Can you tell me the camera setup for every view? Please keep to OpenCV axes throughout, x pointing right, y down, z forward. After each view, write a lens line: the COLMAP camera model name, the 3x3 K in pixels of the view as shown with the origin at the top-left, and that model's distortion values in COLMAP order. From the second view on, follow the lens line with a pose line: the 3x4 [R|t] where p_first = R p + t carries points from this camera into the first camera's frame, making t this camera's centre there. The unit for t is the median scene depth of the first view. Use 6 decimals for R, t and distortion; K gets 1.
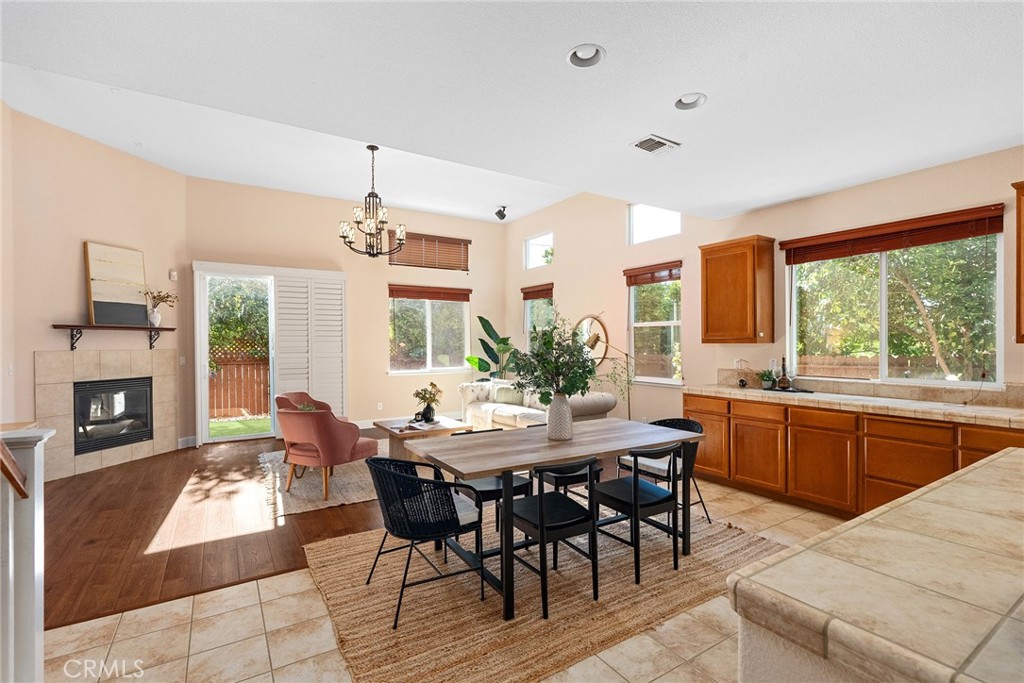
lens RADIAL K [[466.5, 0, 516.3], [0, 466.5, 348.4], [0, 0, 1]] dist [-0.012506, -0.000486]
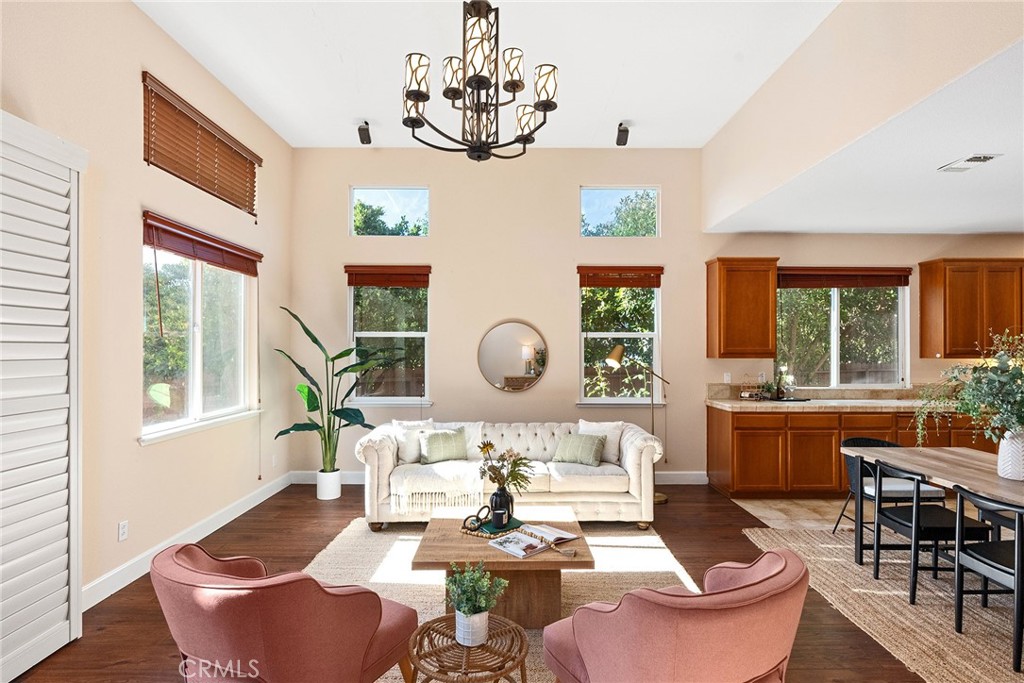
lens RADIAL K [[513.7, 0, 515.3], [0, 513.7, 345.9], [0, 0, 1]] dist [-0.004641, 0.000915]
pose [[0.533861, 0.004956, 0.845558, -0.884329], [0.007013, 0.999922, -0.010289, -0.034690], [-0.845543, 0.011423, 0.533785, 0.955964]]
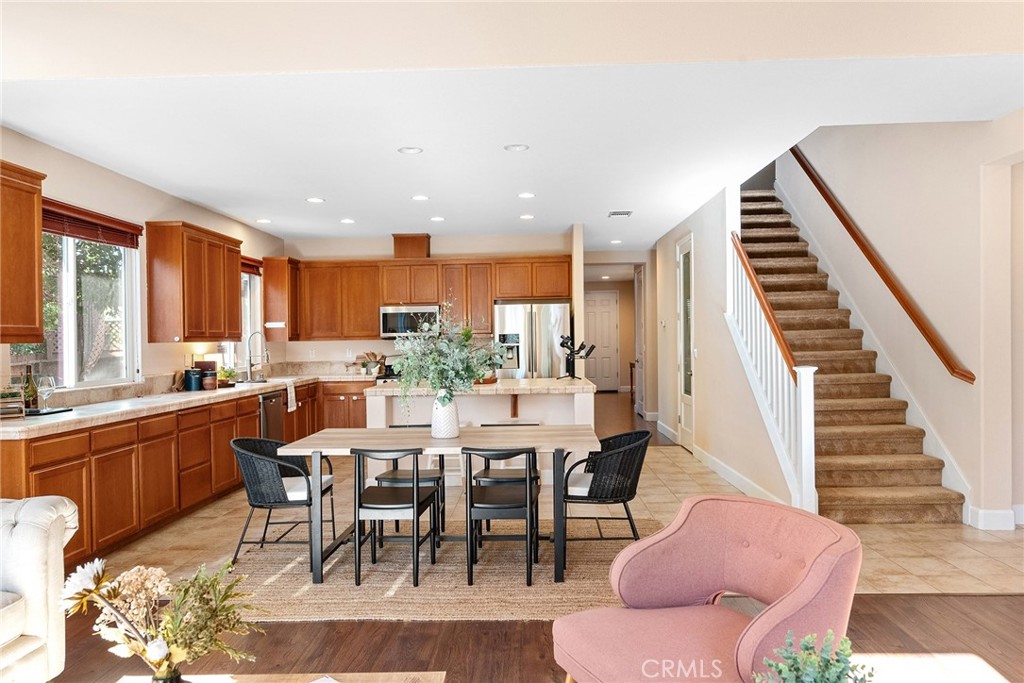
lens RADIAL K [[710.8, 0, 513.3], [0, 710.8, 345.8], [0, 0, 1]] dist [0.002442, -0.003293]
pose [[-0.822703, 0.008314, 0.568411, -0.627716], [0.021408, 0.999637, 0.016364, -0.010528], [-0.568069, 0.025631, -0.822582, 1.569872]]
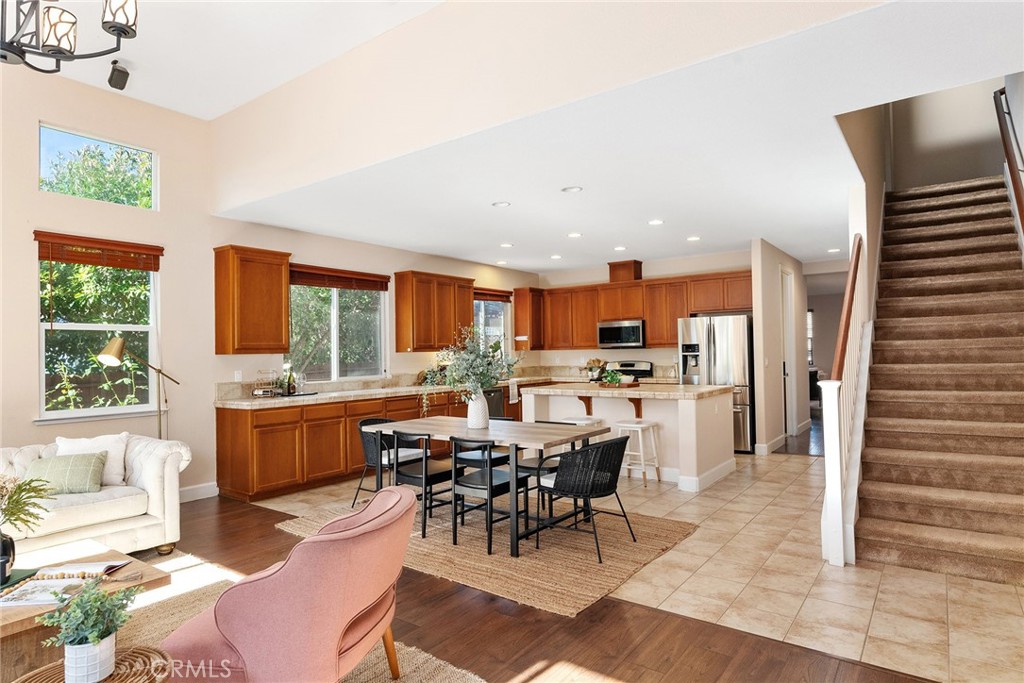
lens RADIAL K [[577.3, 0, 509.3], [0, 577.3, 344.3], [0, 0, 1]] dist [-0.004046, 0.003116]
pose [[-0.352224, 0.019299, 0.935717, -0.996672], [0.025537, 0.999613, -0.011004, -0.005050], [-0.935567, 0.020020, -0.352581, 1.084287]]
